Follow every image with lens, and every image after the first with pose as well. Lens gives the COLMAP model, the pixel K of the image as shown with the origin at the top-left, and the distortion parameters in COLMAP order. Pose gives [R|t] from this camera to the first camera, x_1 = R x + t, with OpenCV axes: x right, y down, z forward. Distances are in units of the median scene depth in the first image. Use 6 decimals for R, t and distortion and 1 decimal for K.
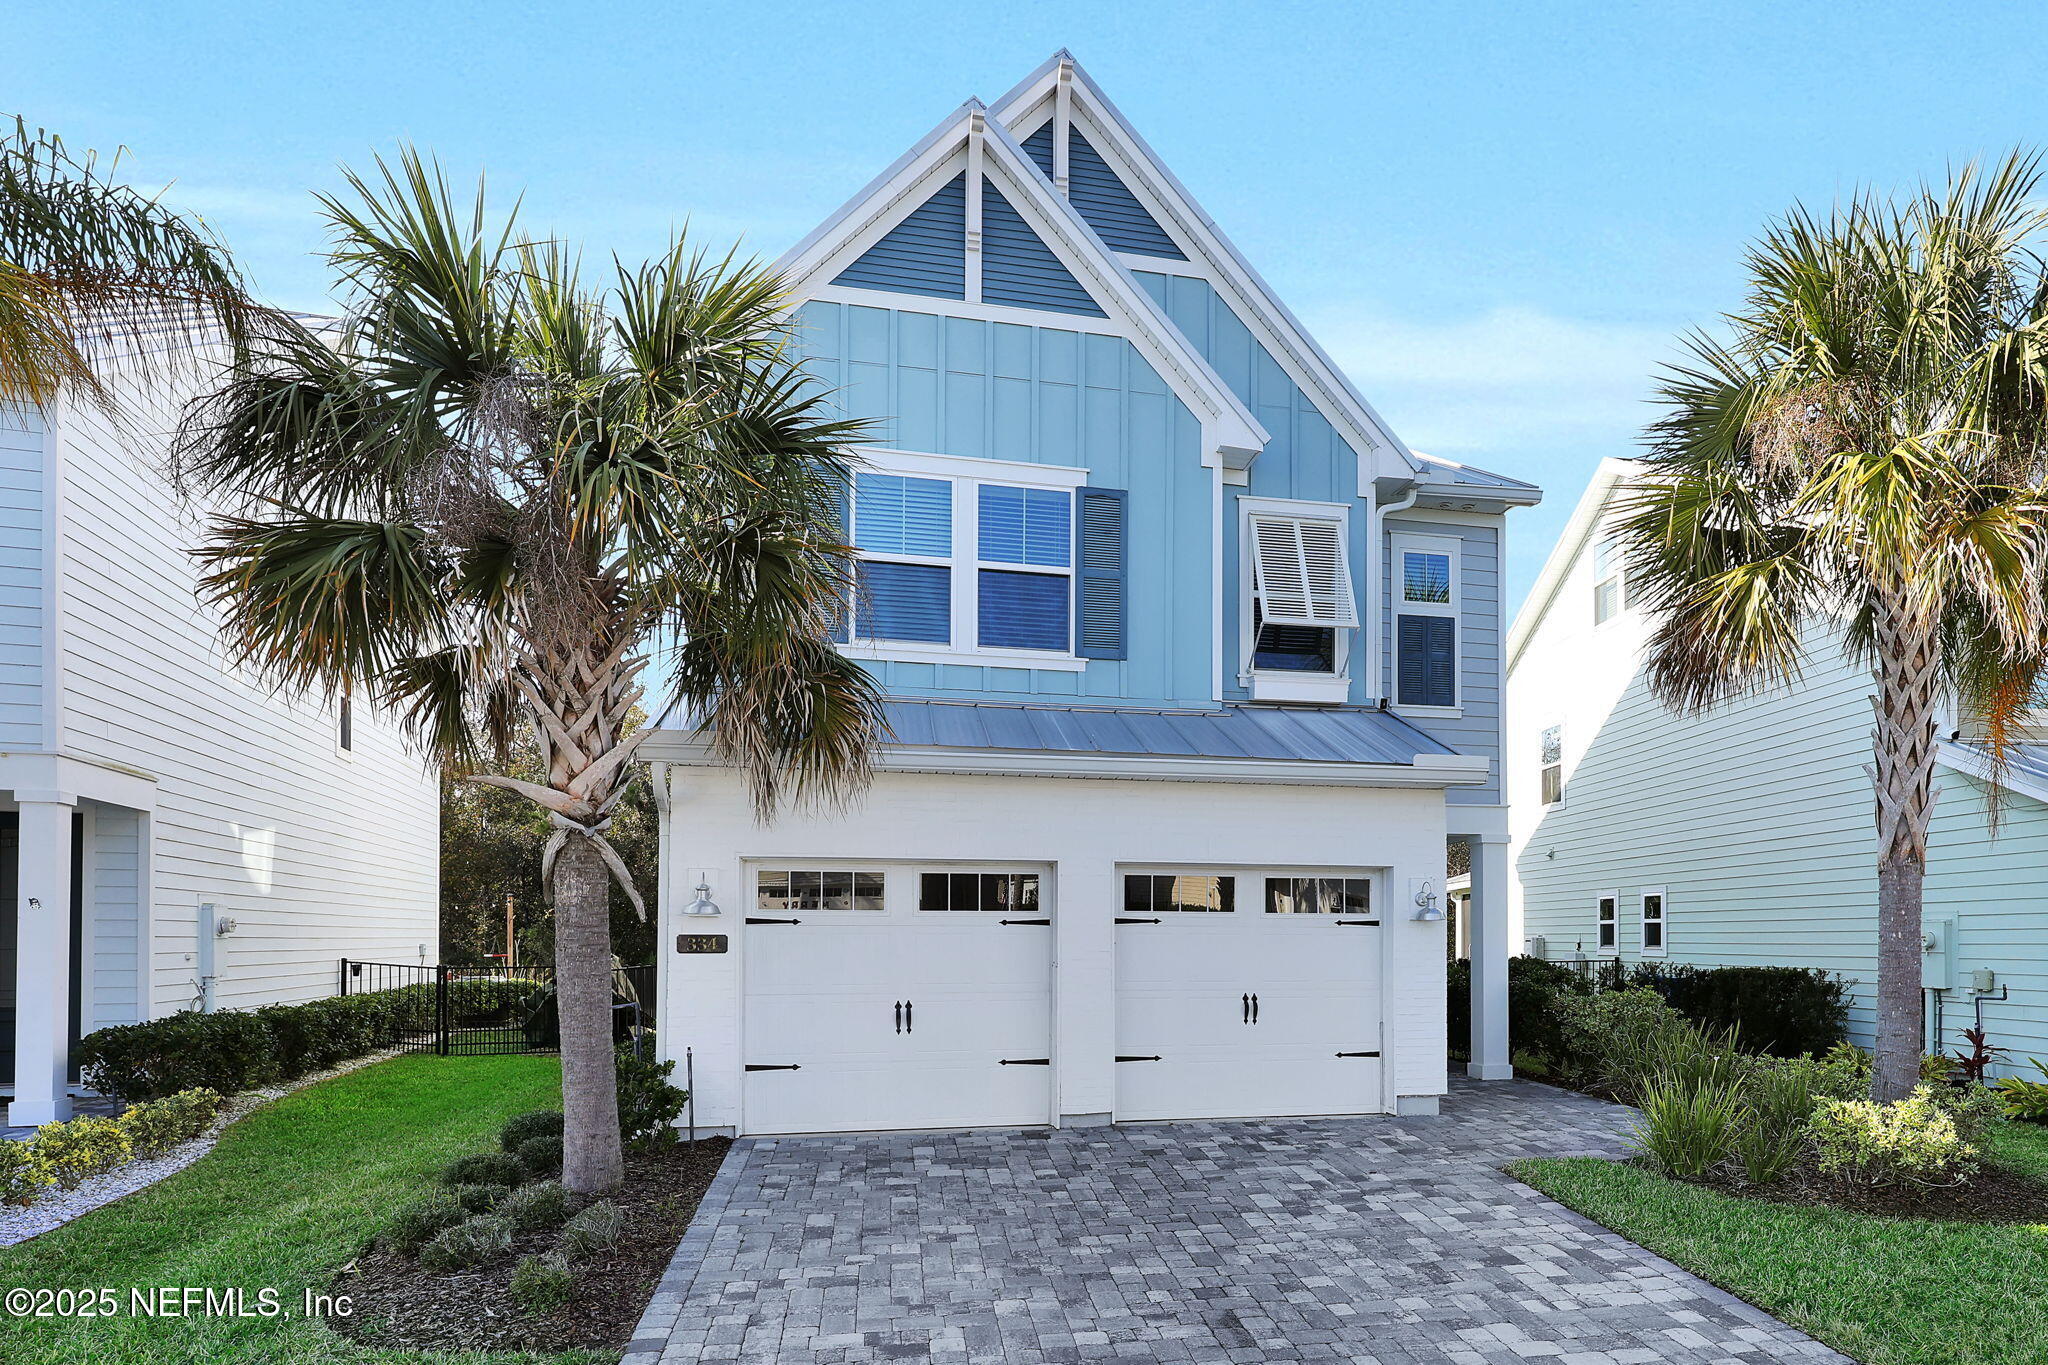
lens RADIAL K [[1239.6, 0, 1175.5], [0, 1239.6, 931.3], [0, 0, 1]] dist [0.000699, -0.001331]
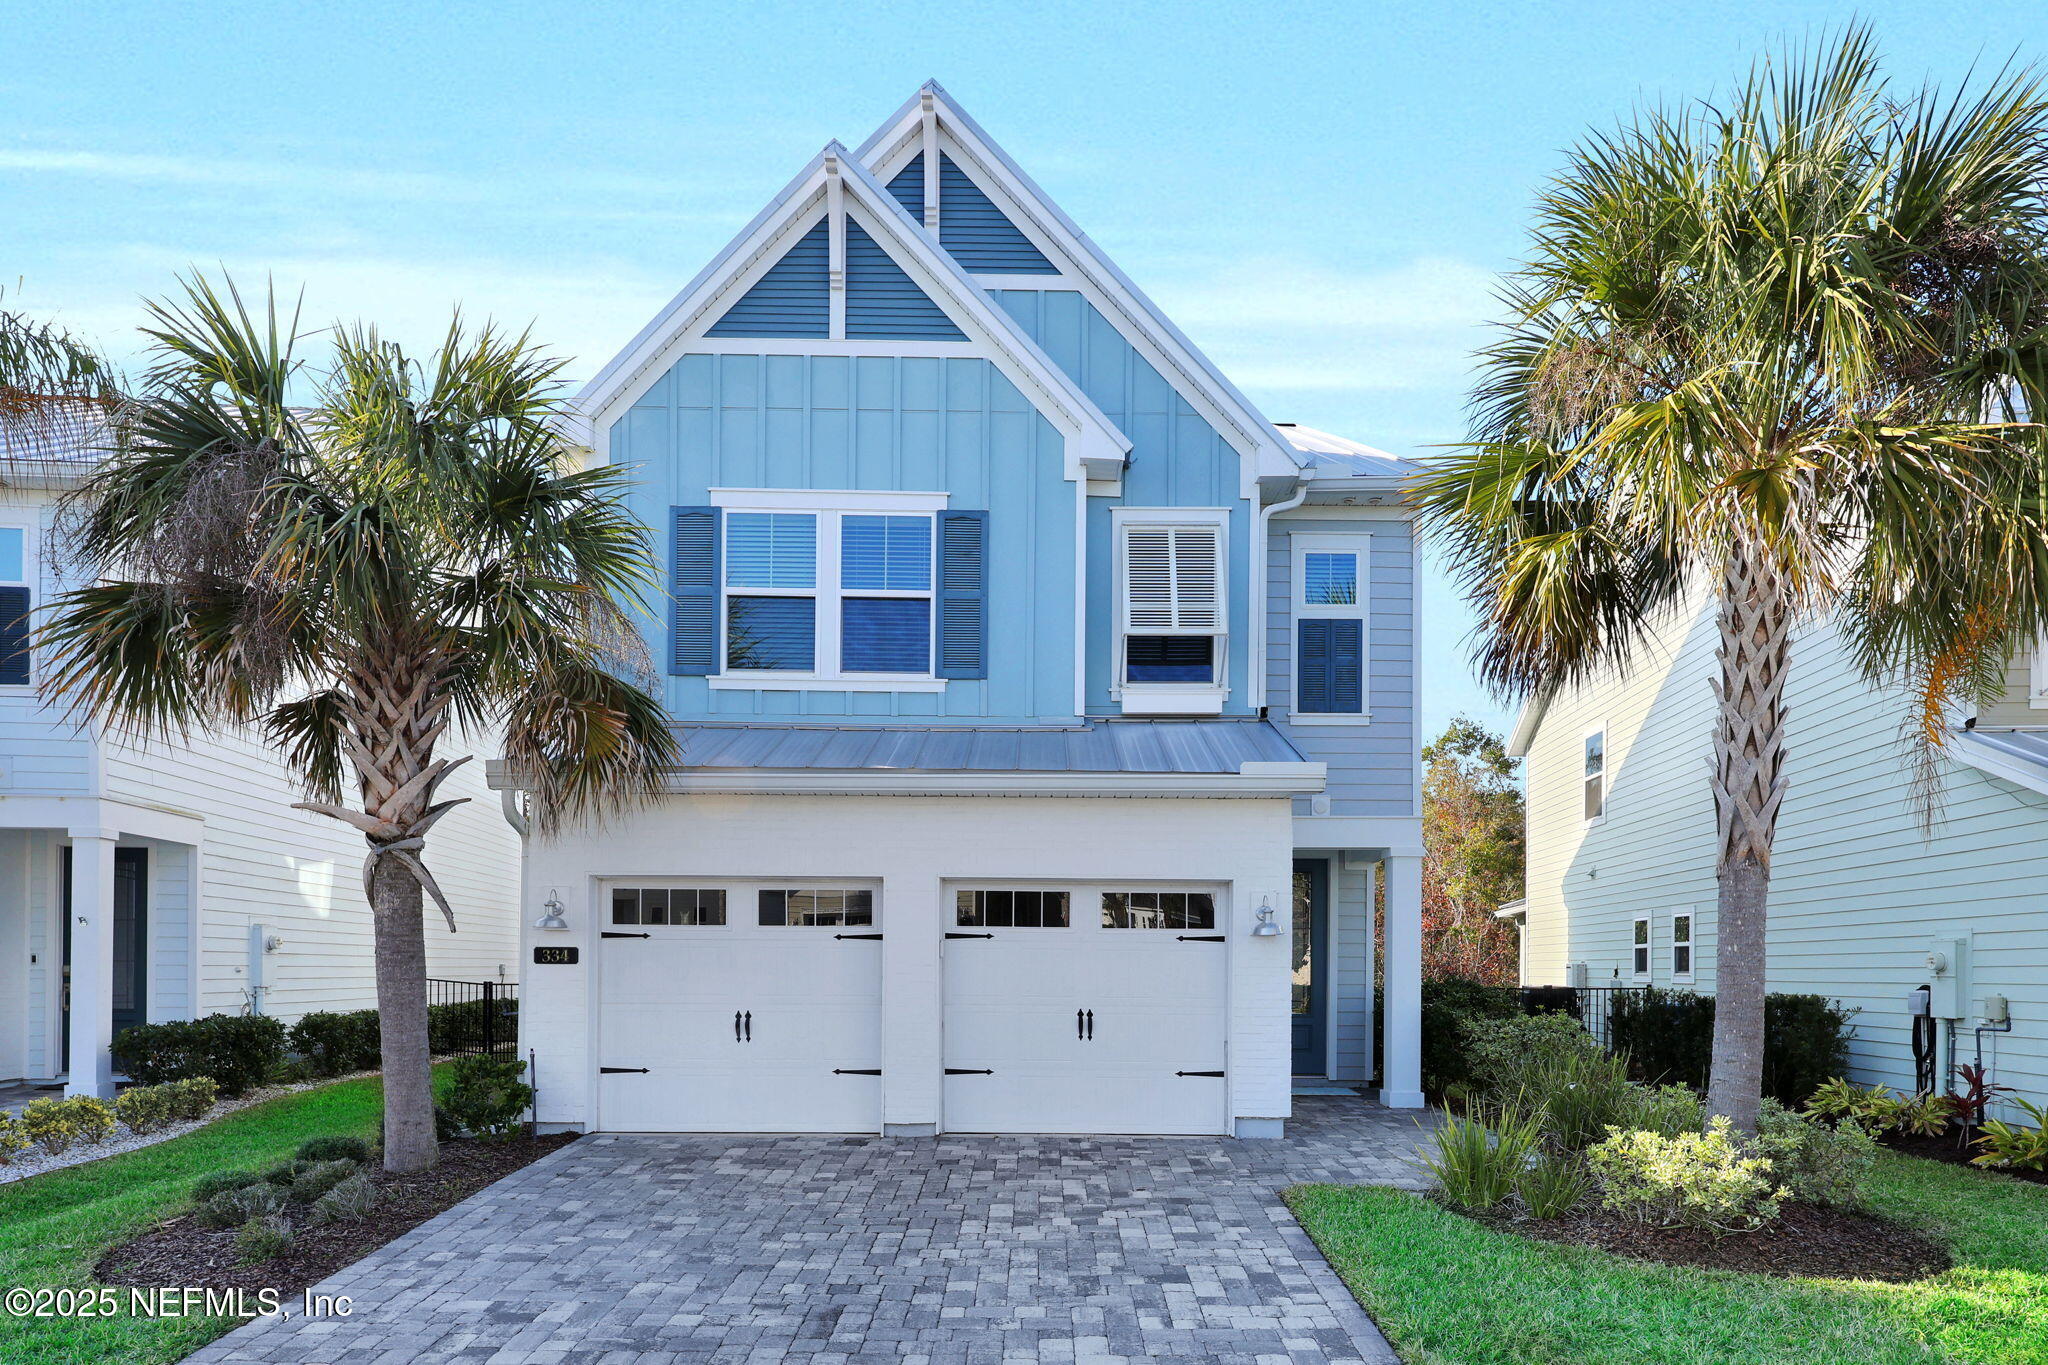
lens RADIAL K [[1242.2, 0, 1043.3], [0, 1242.2, 973.0], [0, 0, 1]] dist [-0.000571, 0.000934]
pose [[0.975003, 0.006144, -0.222108, 0.236592], [-0.004325, 0.999953, 0.008676, 0.012030], [0.222151, -0.007498, 0.974983, 0.022180]]
